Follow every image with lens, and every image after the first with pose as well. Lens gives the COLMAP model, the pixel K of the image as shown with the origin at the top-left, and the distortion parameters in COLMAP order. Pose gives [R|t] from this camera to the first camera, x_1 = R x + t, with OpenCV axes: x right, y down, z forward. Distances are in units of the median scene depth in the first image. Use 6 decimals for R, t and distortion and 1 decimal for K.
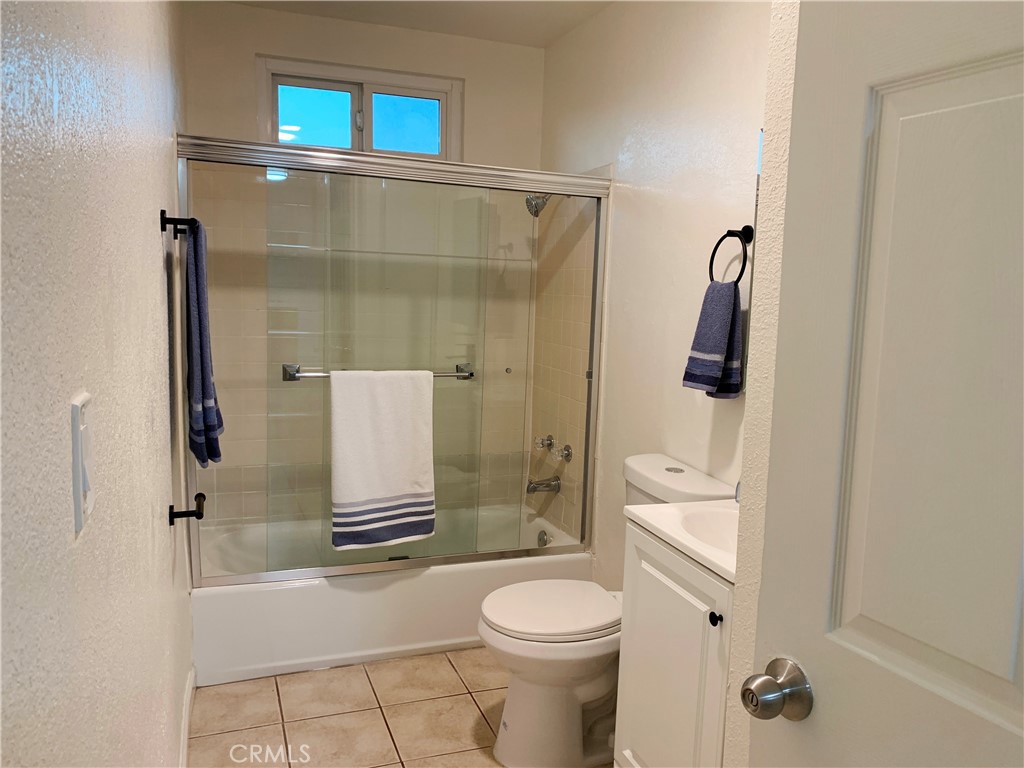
lens RADIAL K [[777.7, 0, 518.5], [0, 777.7, 385.6], [0, 0, 1]] dist [-0.012467, -0.002245]
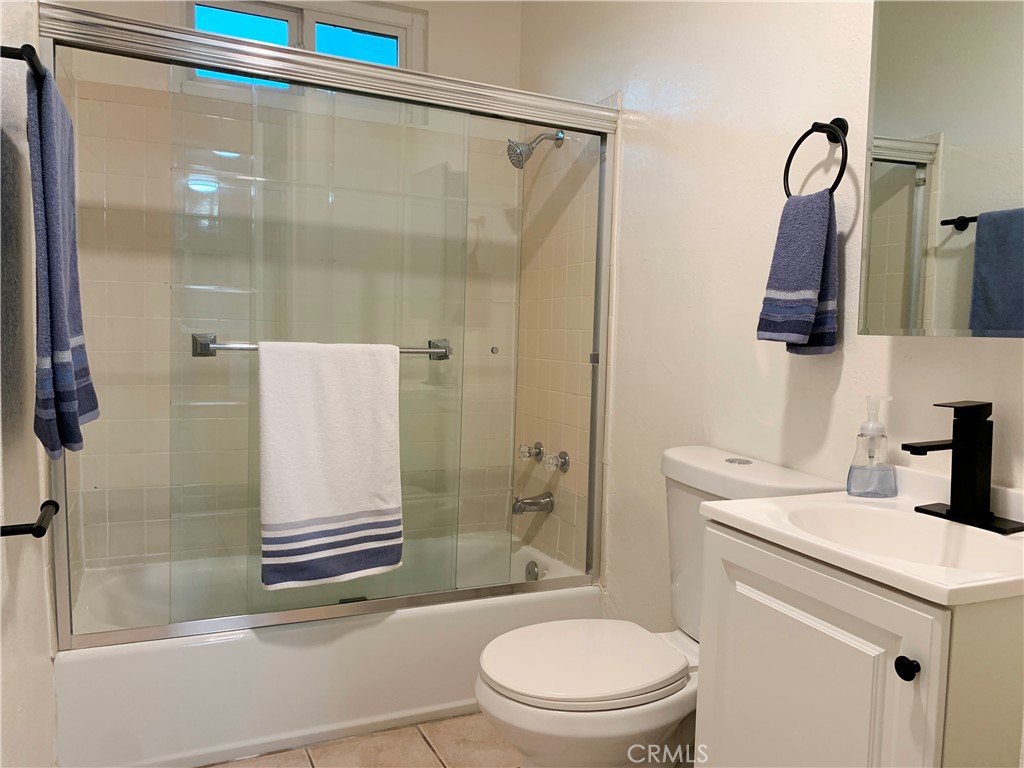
lens RADIAL K [[777.7, 0, 518.5], [0, 777.7, 385.6], [0, 0, 1]] dist [-0.012467, -0.002245]
pose [[0.997097, -0.014056, 0.074827, -0.049863], [0.018376, 0.998184, -0.057367, 0.063791], [-0.073885, 0.058575, 0.995545, 0.237950]]
